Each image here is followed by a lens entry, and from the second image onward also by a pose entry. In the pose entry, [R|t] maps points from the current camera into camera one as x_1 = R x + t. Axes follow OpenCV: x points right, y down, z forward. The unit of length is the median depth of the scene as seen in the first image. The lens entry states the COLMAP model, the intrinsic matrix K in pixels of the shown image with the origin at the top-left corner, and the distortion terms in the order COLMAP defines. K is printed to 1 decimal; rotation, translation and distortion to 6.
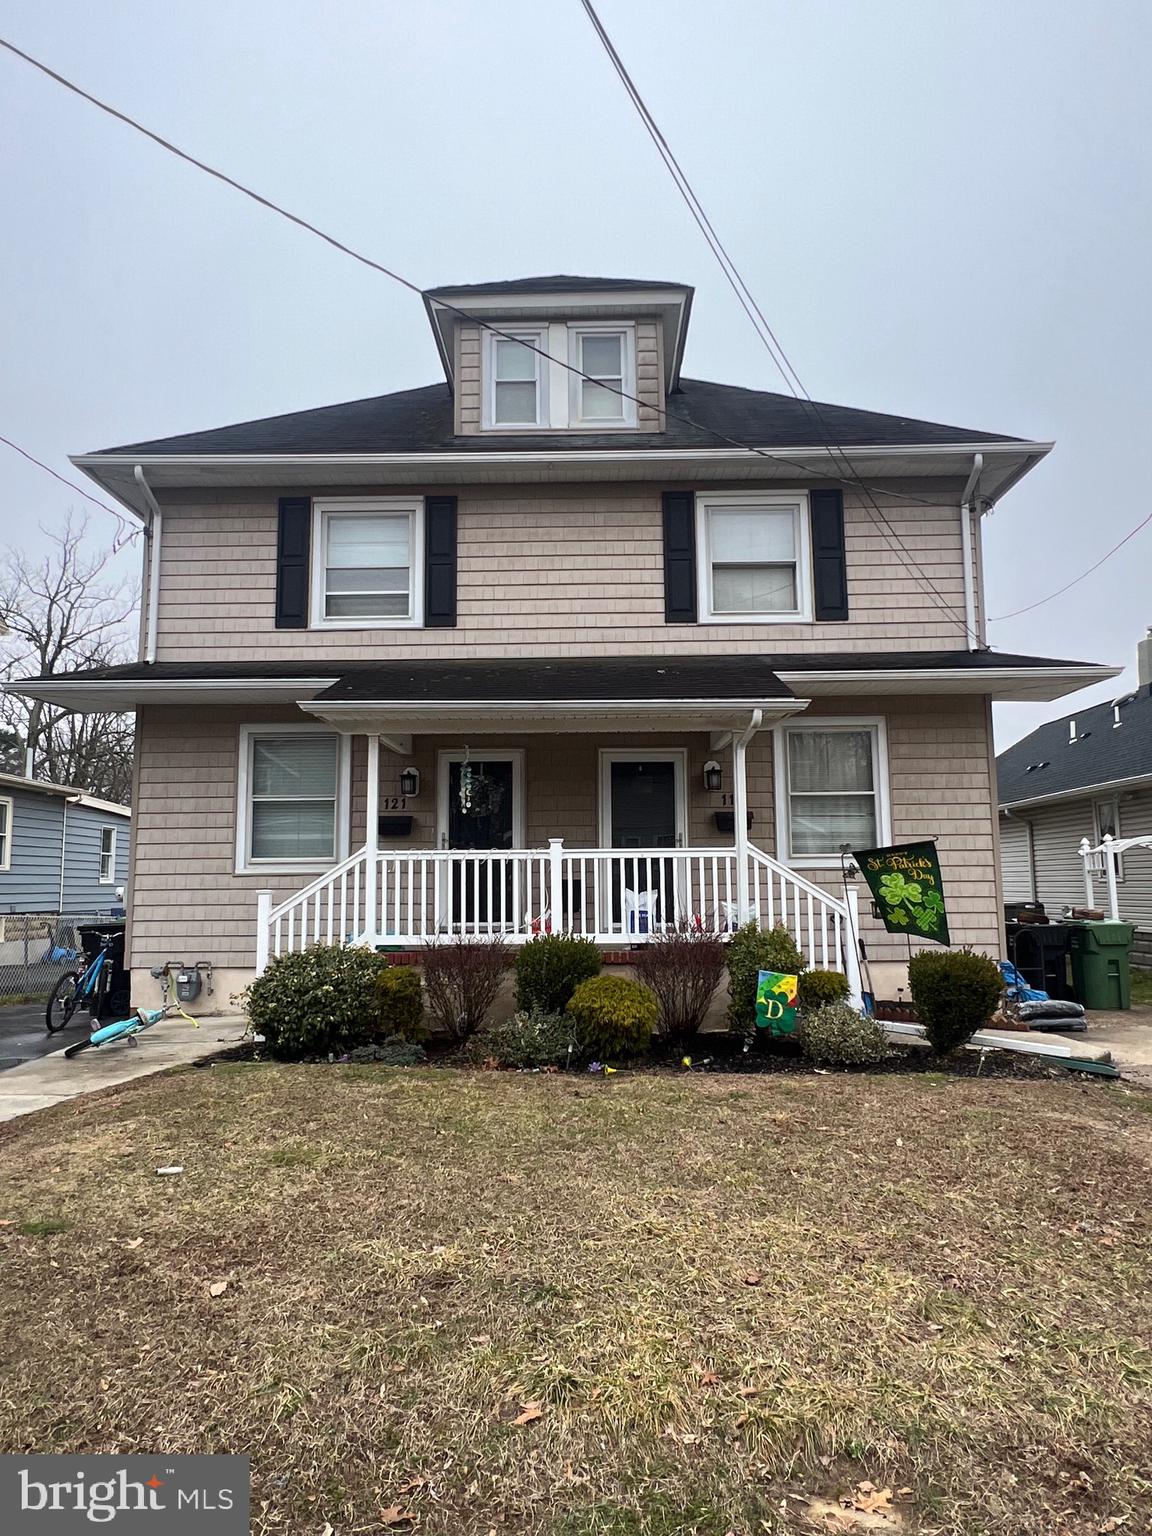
lens RADIAL K [[995.1, 0, 579.2], [0, 995.1, 758.0], [0, 0, 1]] dist [-0.003035, 0.000042]
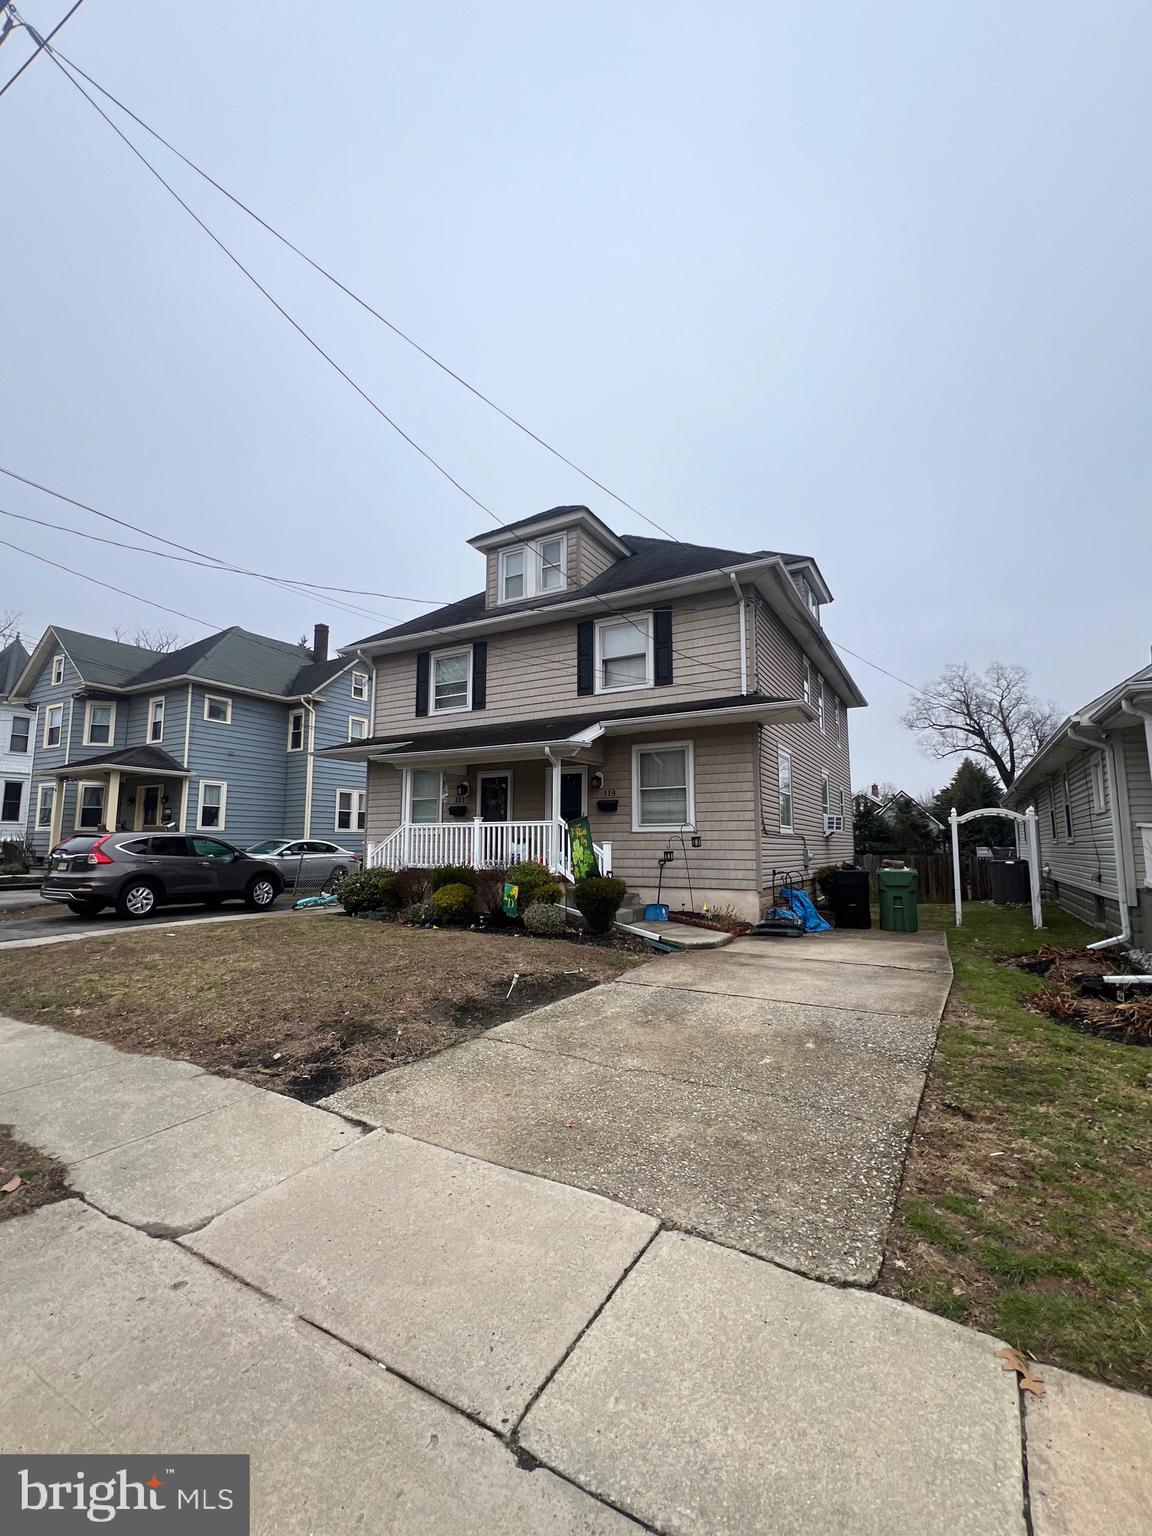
lens RADIAL K [[649.7, 0, 580.3], [0, 649.7, 763.7], [0, 0, 1]] dist [-0.002129, -0.000155]
pose [[0.880467, -0.050287, -0.471433, 0.638122], [0.051535, 0.998618, -0.010272, -0.001282], [0.471298, -0.015251, 0.881842, -0.041353]]
